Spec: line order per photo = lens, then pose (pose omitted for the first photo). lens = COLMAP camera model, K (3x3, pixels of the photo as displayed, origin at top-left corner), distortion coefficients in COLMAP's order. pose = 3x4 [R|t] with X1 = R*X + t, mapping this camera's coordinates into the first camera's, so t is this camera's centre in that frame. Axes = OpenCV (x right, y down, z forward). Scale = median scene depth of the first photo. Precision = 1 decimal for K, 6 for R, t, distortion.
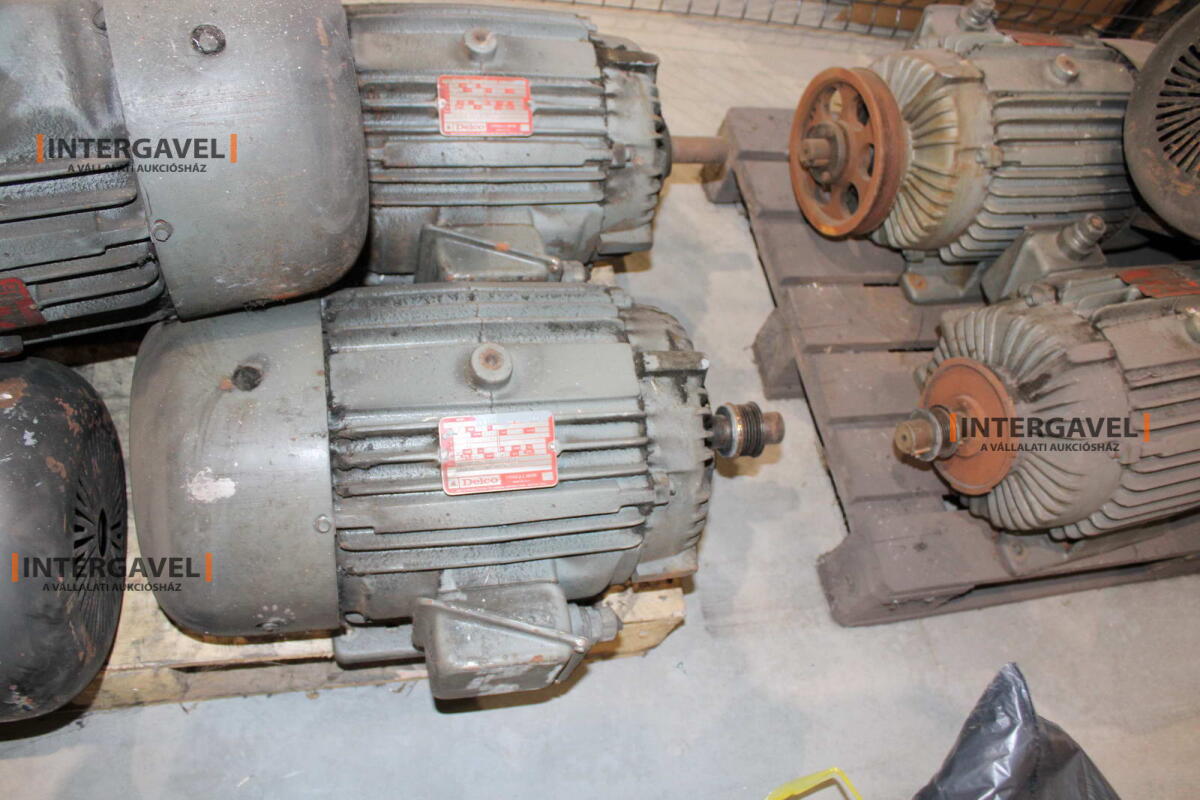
lens RADIAL K [[1007.0, 0, 600.0], [0, 1007.0, 400.0], [0, 0, 1]] dist [-0.164453, 0.142468]
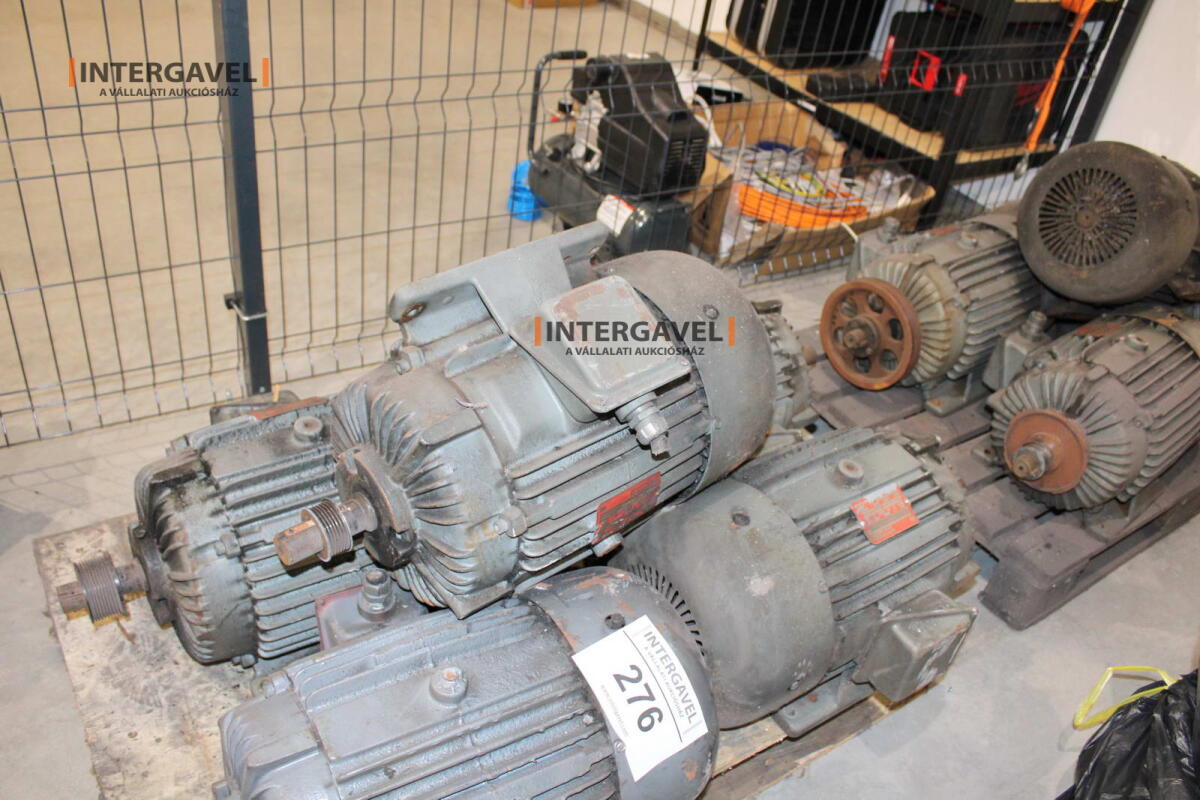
lens RADIAL K [[1007.4, 0, 597.5], [0, 1007.4, 394.1], [0, 0, 1]] dist [-0.163466, 0.147266]
pose [[0.914022, -0.313076, 0.257968, -0.730797], [0.381466, 0.879673, -0.284004, 0.133375], [-0.138012, 0.357992, 0.923469, -0.399842]]
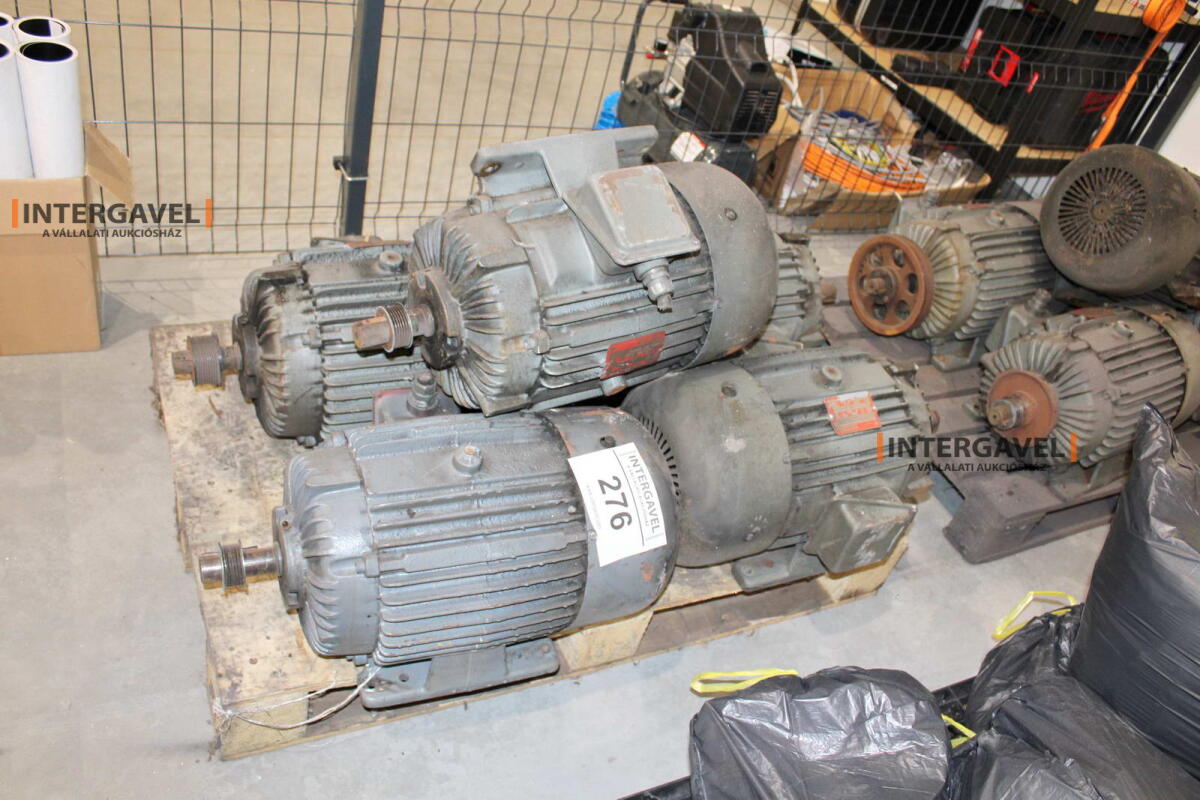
lens RADIAL K [[1007.0, 0, 600.0], [0, 1007.0, 400.0], [0, 0, 1]] dist [-0.164453, 0.142468]
pose [[0.968173, -0.164467, 0.188659, -0.768276], [0.210208, 0.943471, -0.256272, 0.345232], [-0.135846, 0.287773, 0.948015, -0.617332]]
